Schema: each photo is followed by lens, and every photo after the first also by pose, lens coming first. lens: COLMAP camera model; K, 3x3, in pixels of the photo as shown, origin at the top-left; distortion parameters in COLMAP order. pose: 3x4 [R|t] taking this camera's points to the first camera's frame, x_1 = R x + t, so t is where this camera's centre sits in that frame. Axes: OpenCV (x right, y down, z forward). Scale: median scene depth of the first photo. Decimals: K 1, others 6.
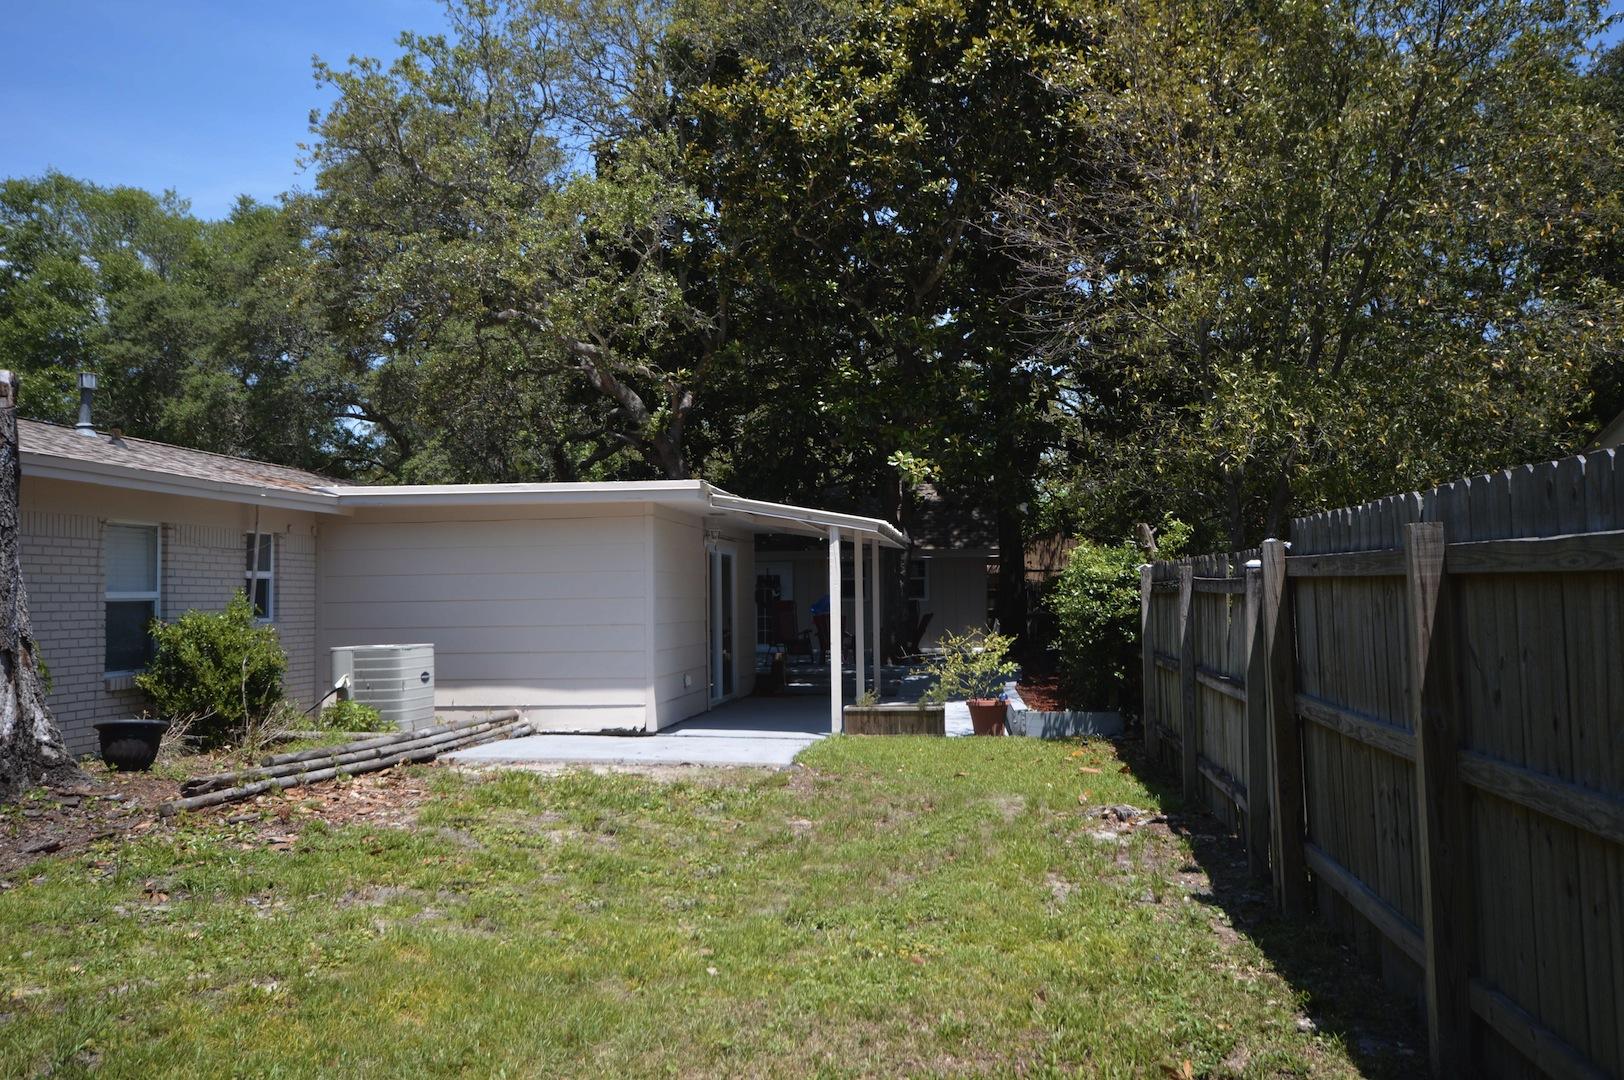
lens RADIAL K [[1404.6, 0, 812.0], [0, 1404.6, 540.0], [0, 0, 1]] dist [0.001951, 0.117163]
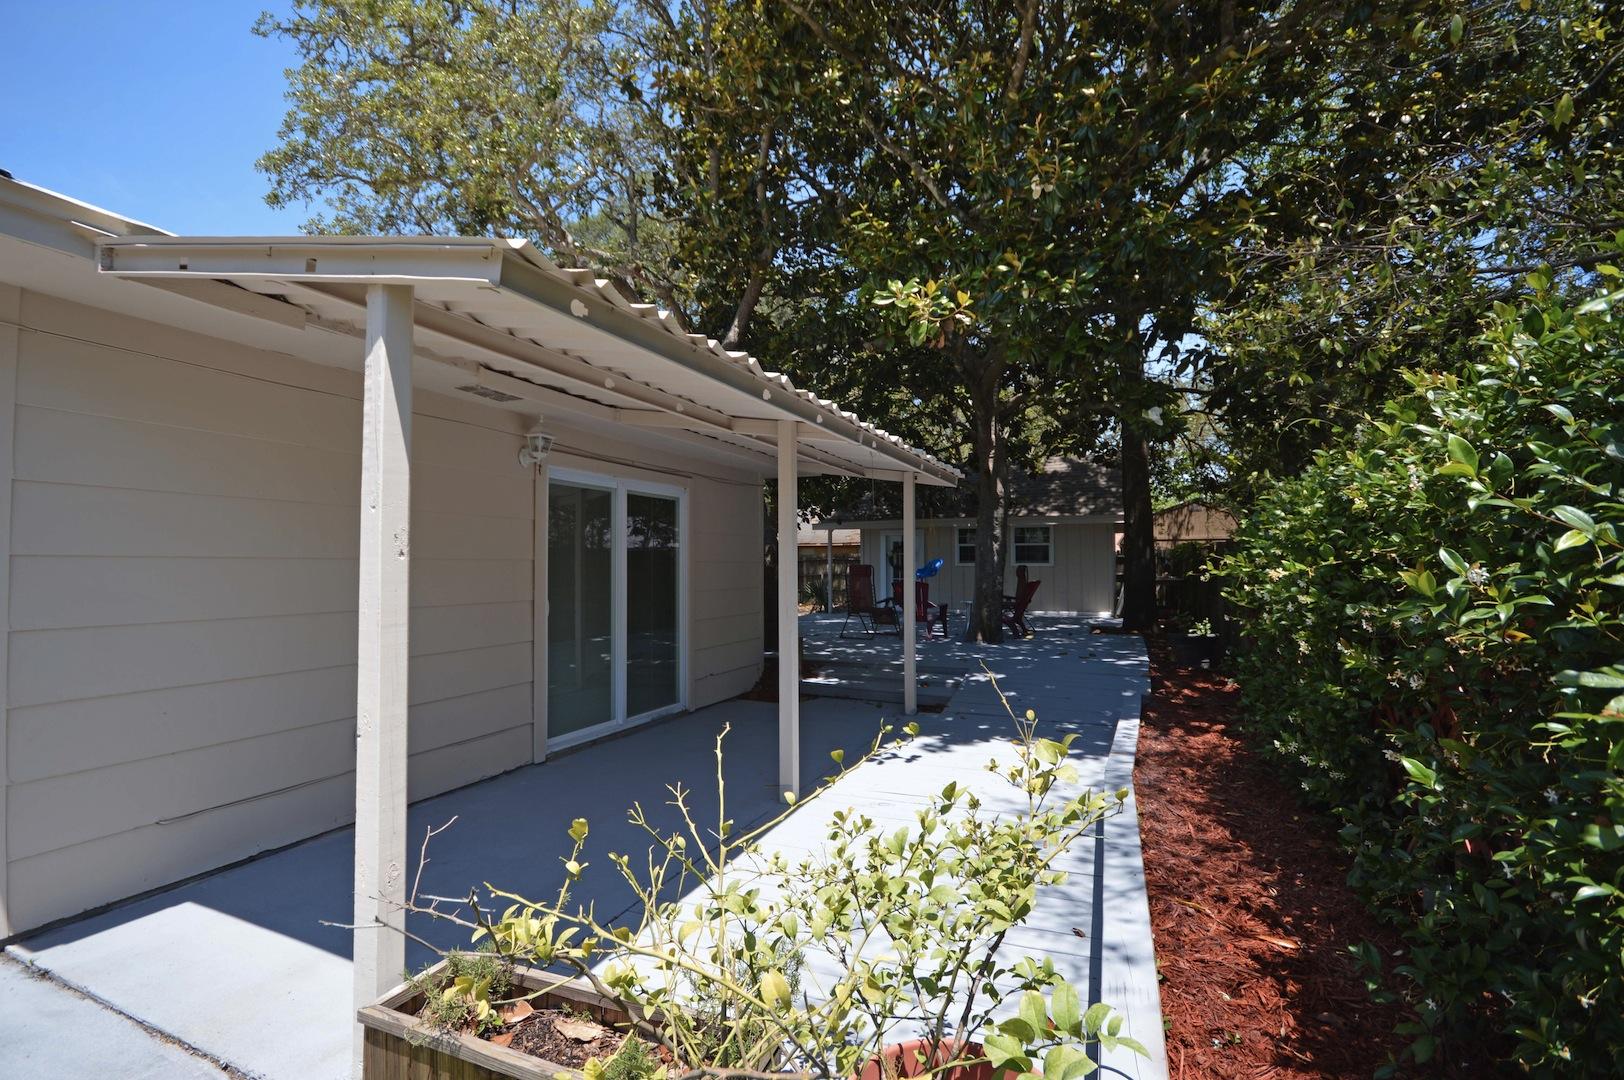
lens RADIAL K [[757.9, 0, 812.0], [0, 757.9, 540.0], [0, 0, 1]] dist [-0.002282, 0.000008]
pose [[0.962988, -0.001426, -0.269541, 0.036575], [0.004829, 0.999917, 0.011963, 0.010018], [0.269502, -0.012822, 0.962915, 0.244236]]
